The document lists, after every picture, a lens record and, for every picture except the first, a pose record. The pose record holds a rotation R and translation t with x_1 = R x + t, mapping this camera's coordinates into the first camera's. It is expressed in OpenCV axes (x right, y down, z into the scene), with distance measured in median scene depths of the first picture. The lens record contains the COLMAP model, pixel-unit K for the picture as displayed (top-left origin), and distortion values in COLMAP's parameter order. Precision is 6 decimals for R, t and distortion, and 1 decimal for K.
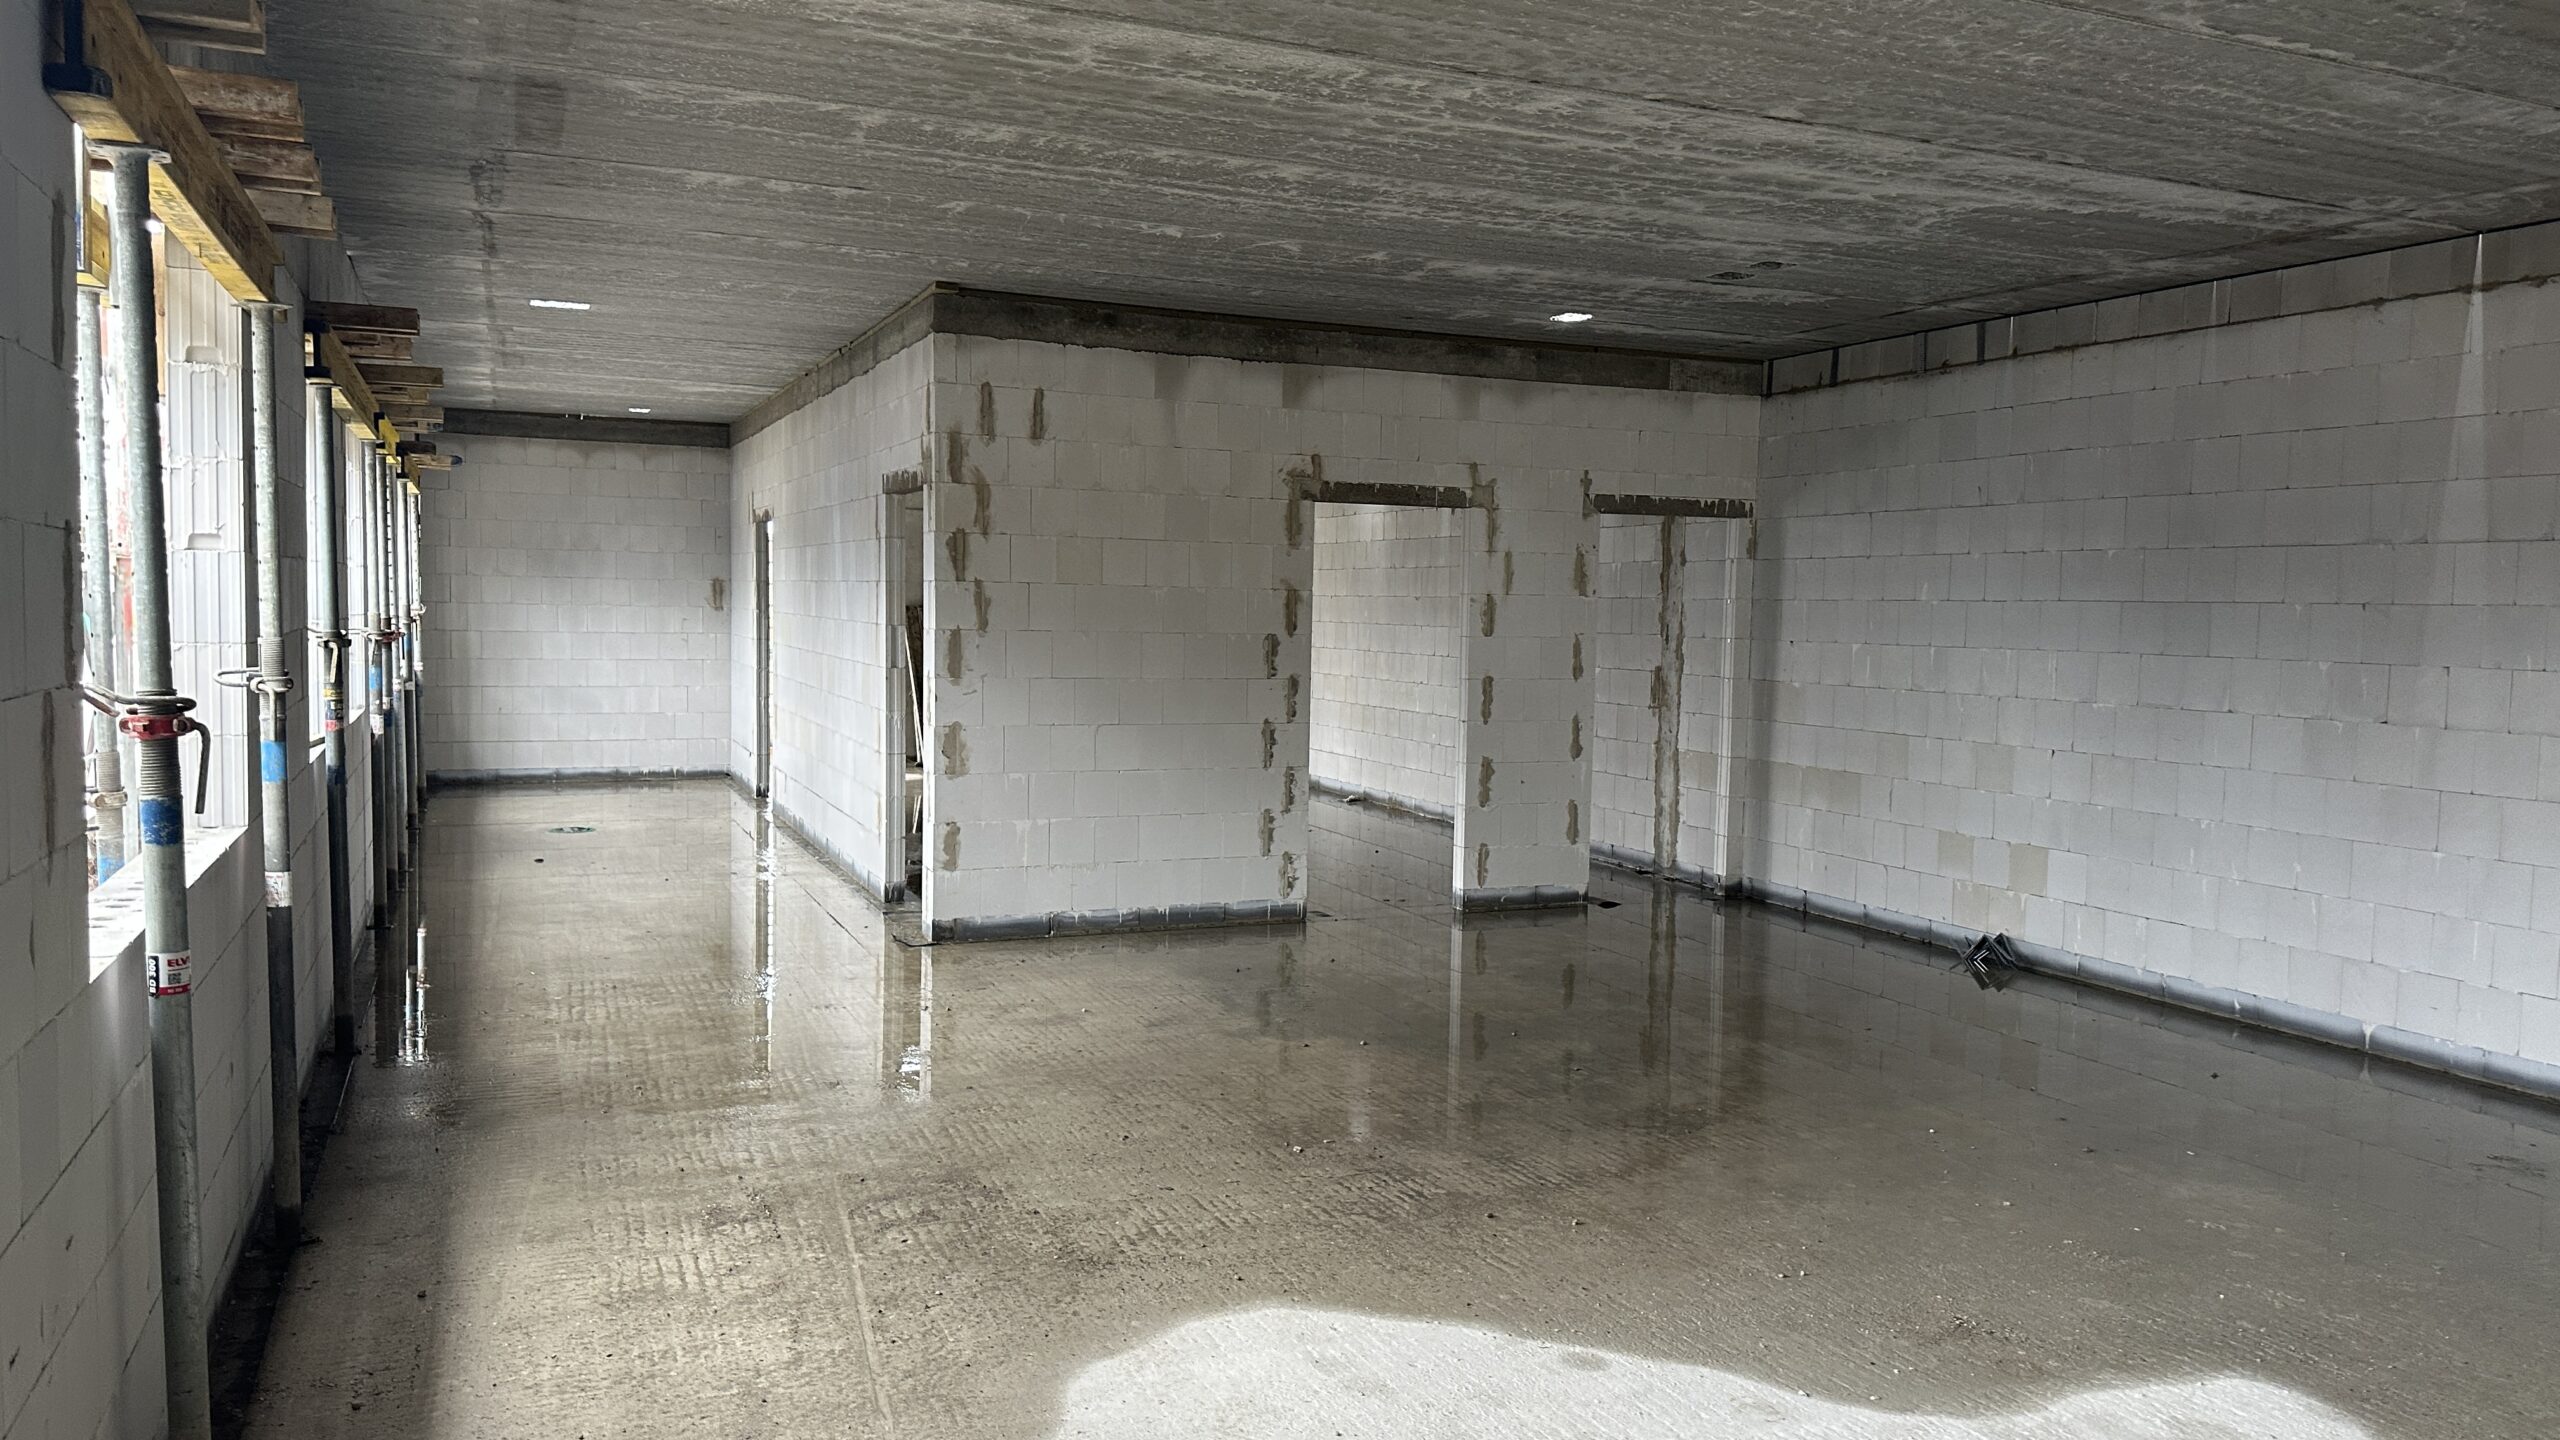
lens RADIAL K [[1818.0, 0, 1289.4], [0, 1818.0, 723.2], [0, 0, 1]] dist [-0.001847, -0.000852]
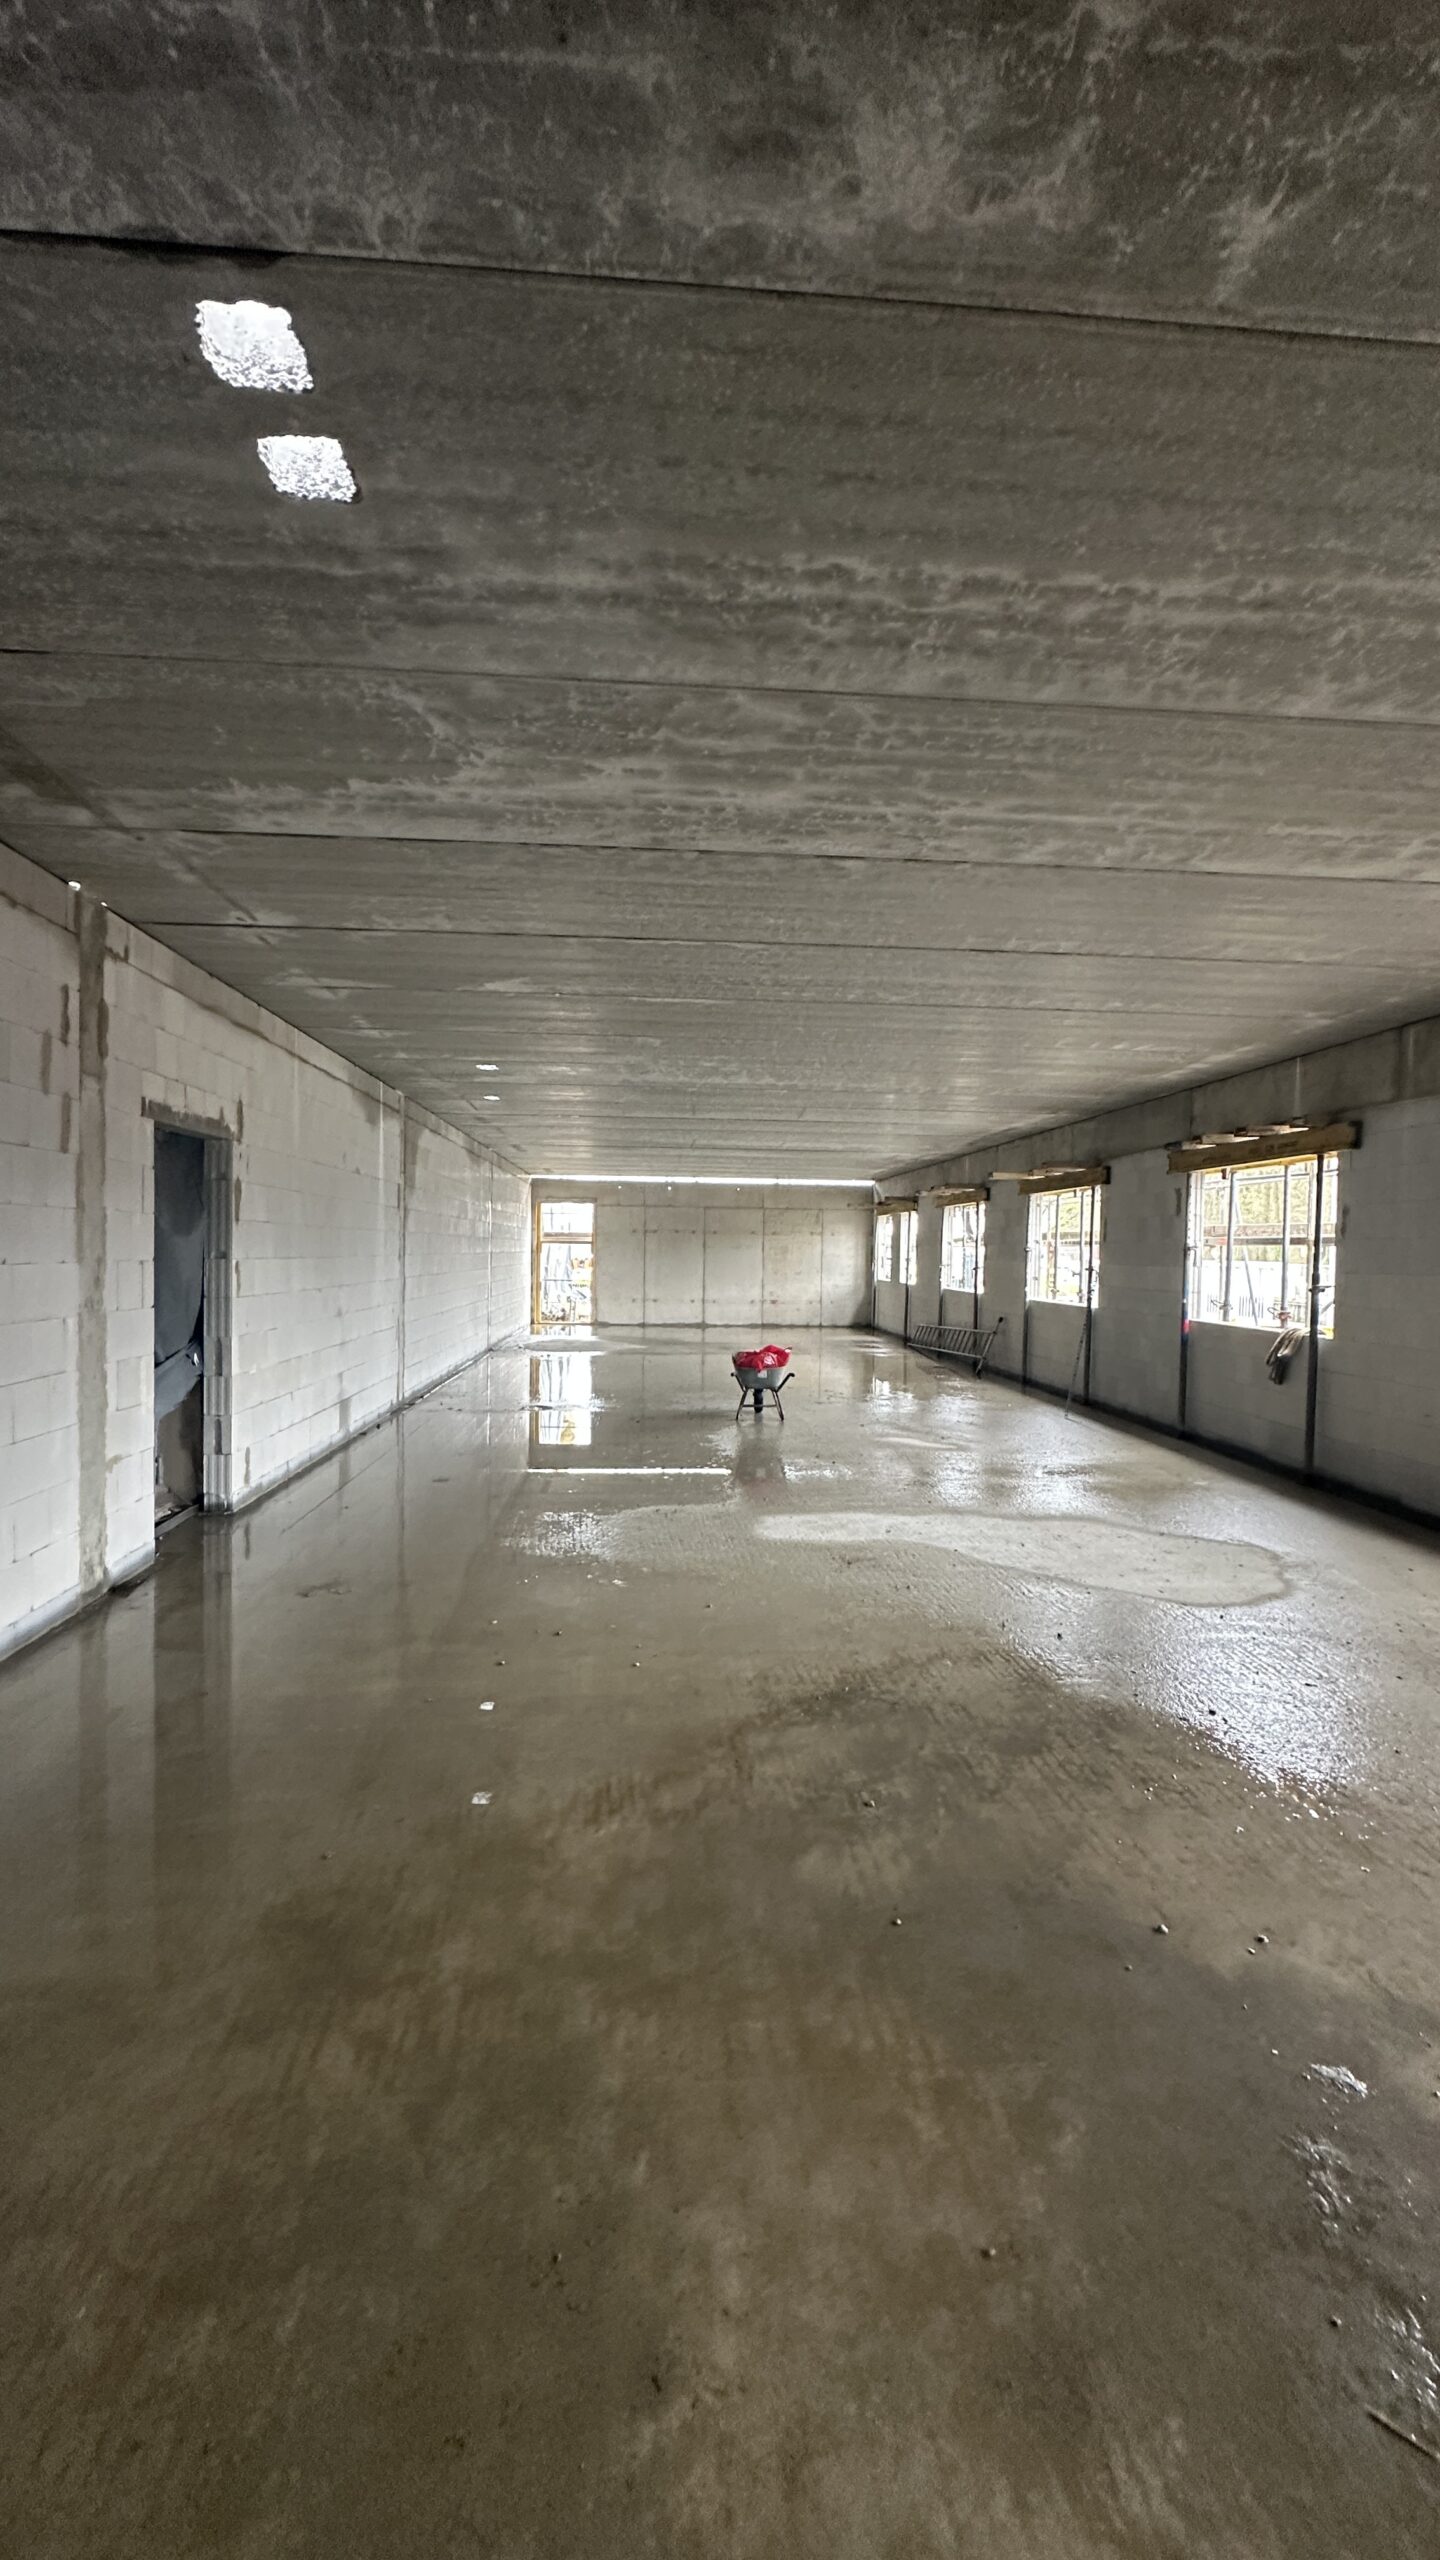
lens RADIAL K [[1023.7, 0, 726.9], [0, 1023.7, 1284.7], [0, 0, 1]] dist [0.001511, 0.000346]
pose [[-0.944276, -0.044378, 0.326149, 0.061523], [-0.011290, 0.994653, 0.102652, -0.063148], [-0.328961, 0.093249, -0.939728, 1.085232]]
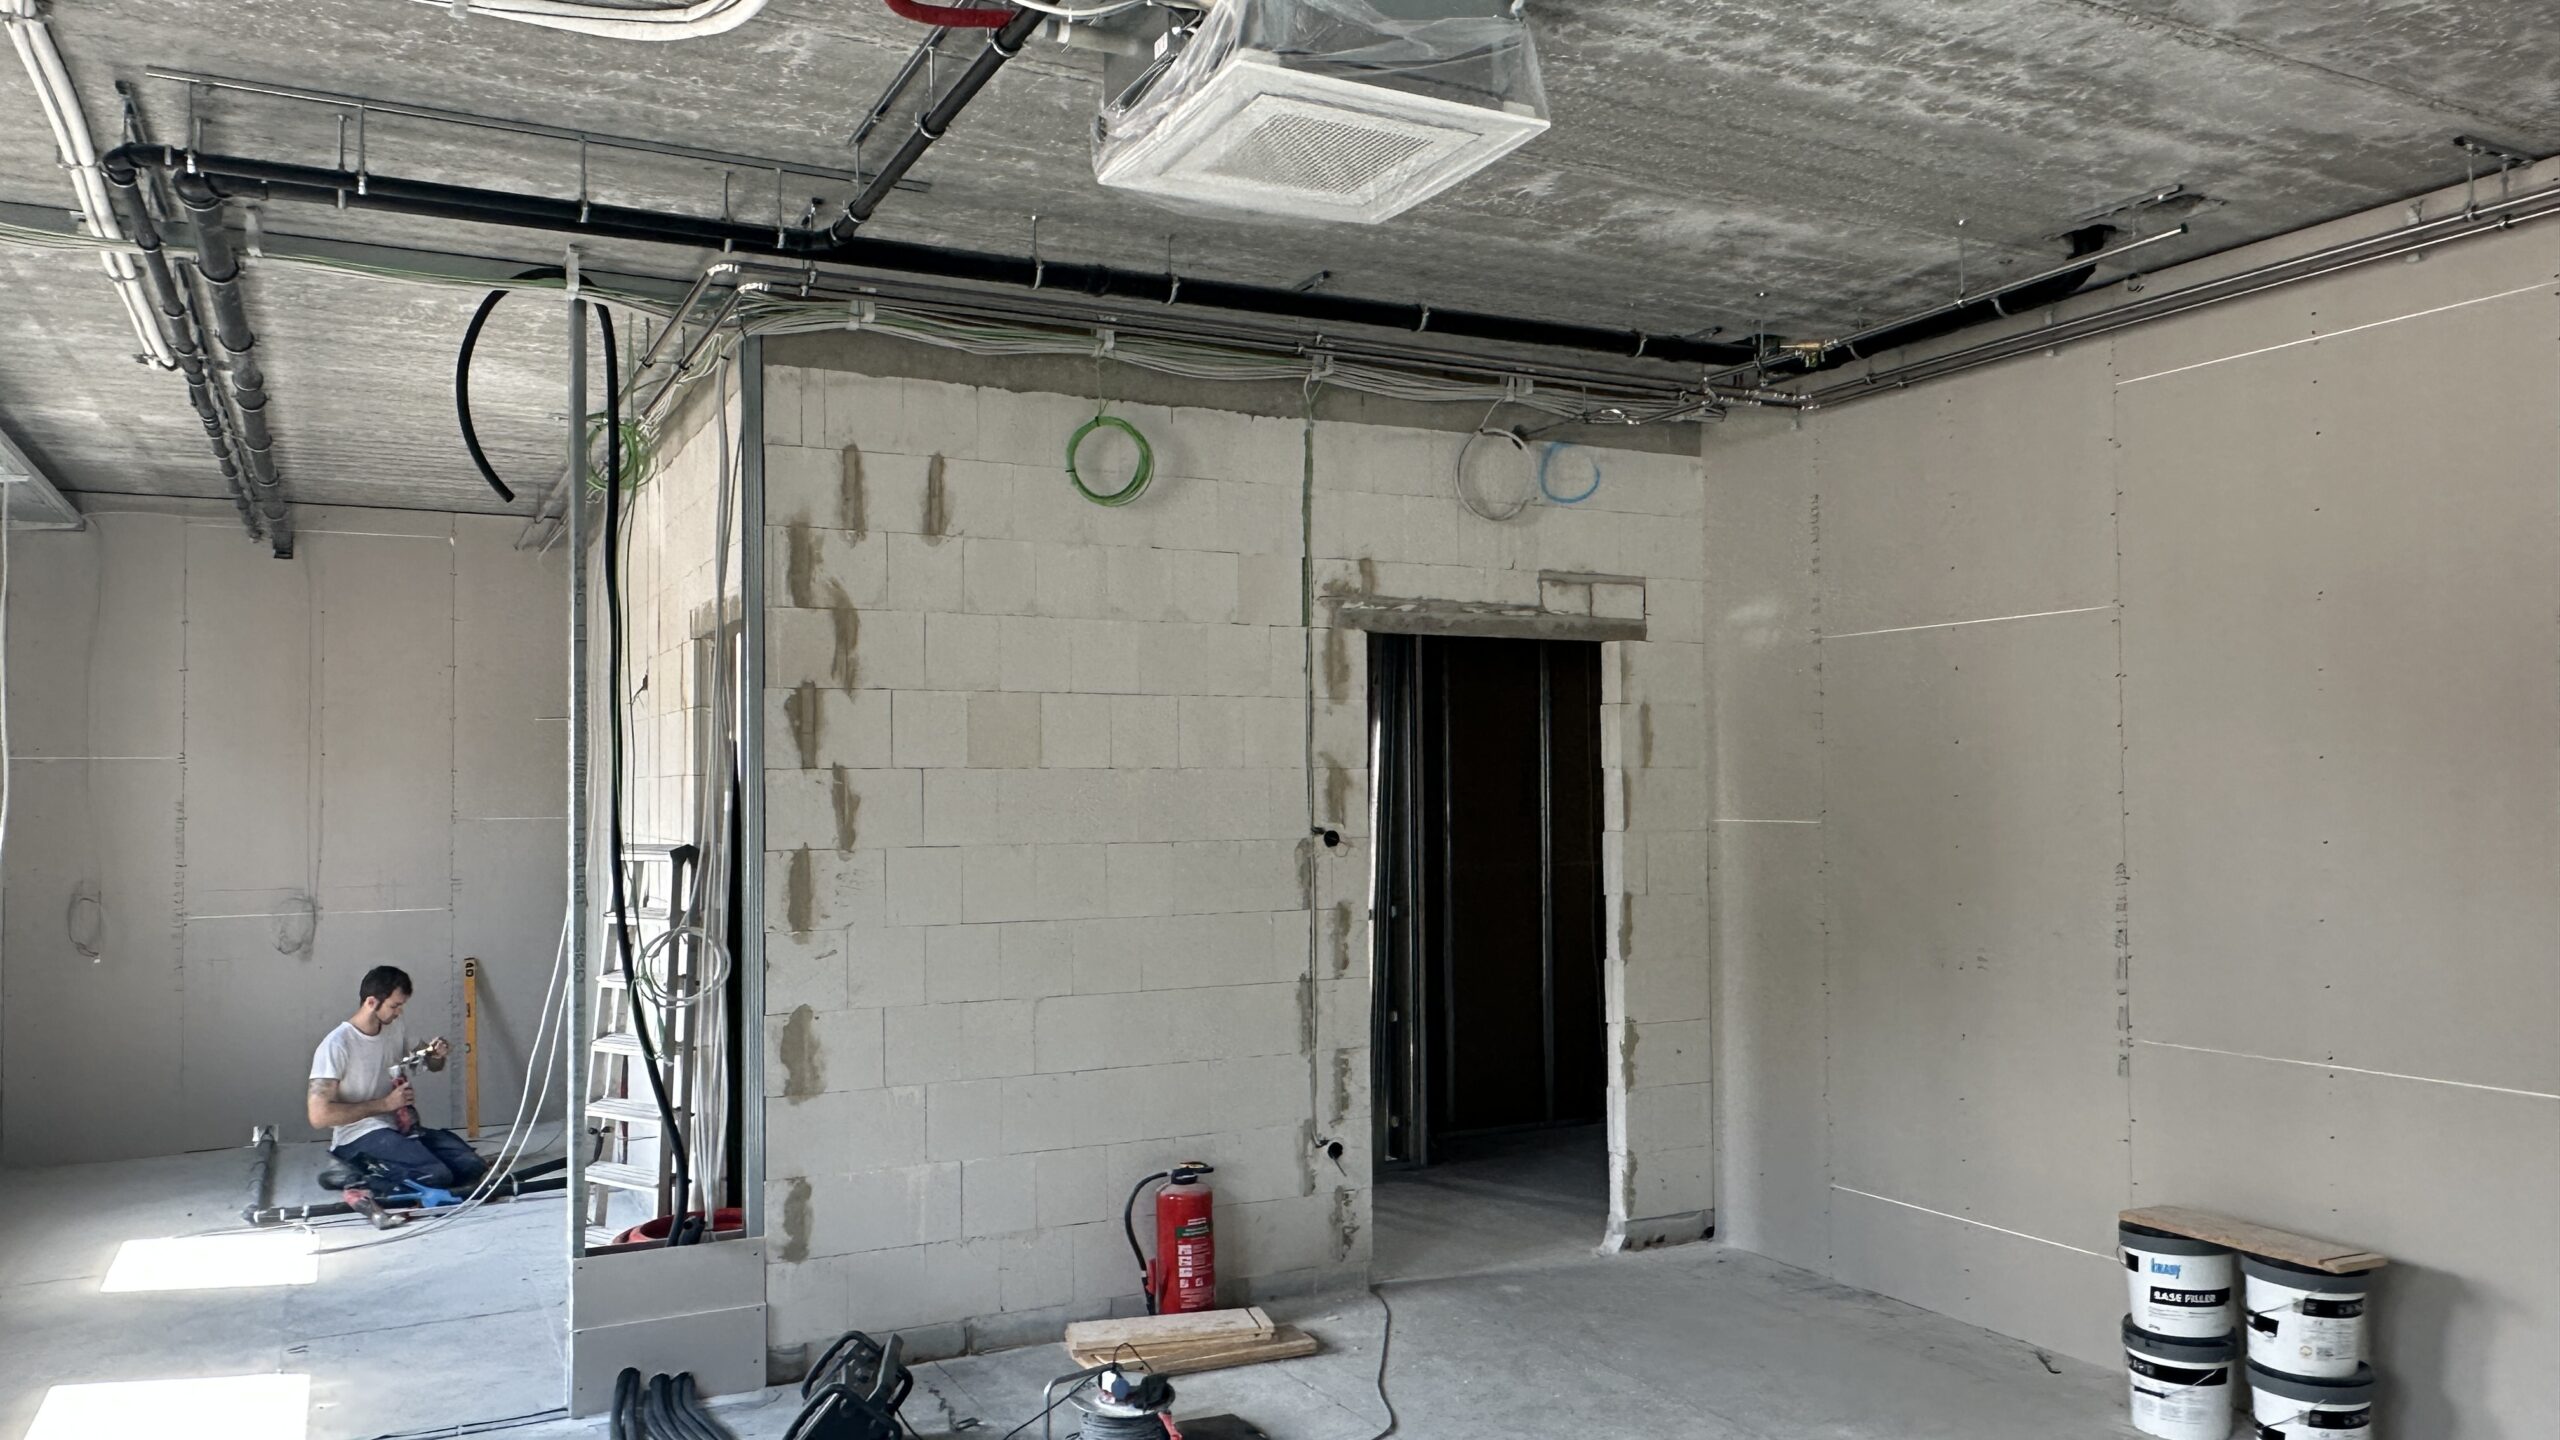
lens RADIAL K [[1818.0, 0, 1270.1], [0, 1818.0, 712.8], [0, 0, 1]] dist [-0.001847, -0.000852]
pose [[0.997409, -0.024326, 0.067704, -0.069285], [0.031478, 0.993797, -0.106664, -0.027480], [-0.064689, 0.108519, 0.991987, 0.393017]]
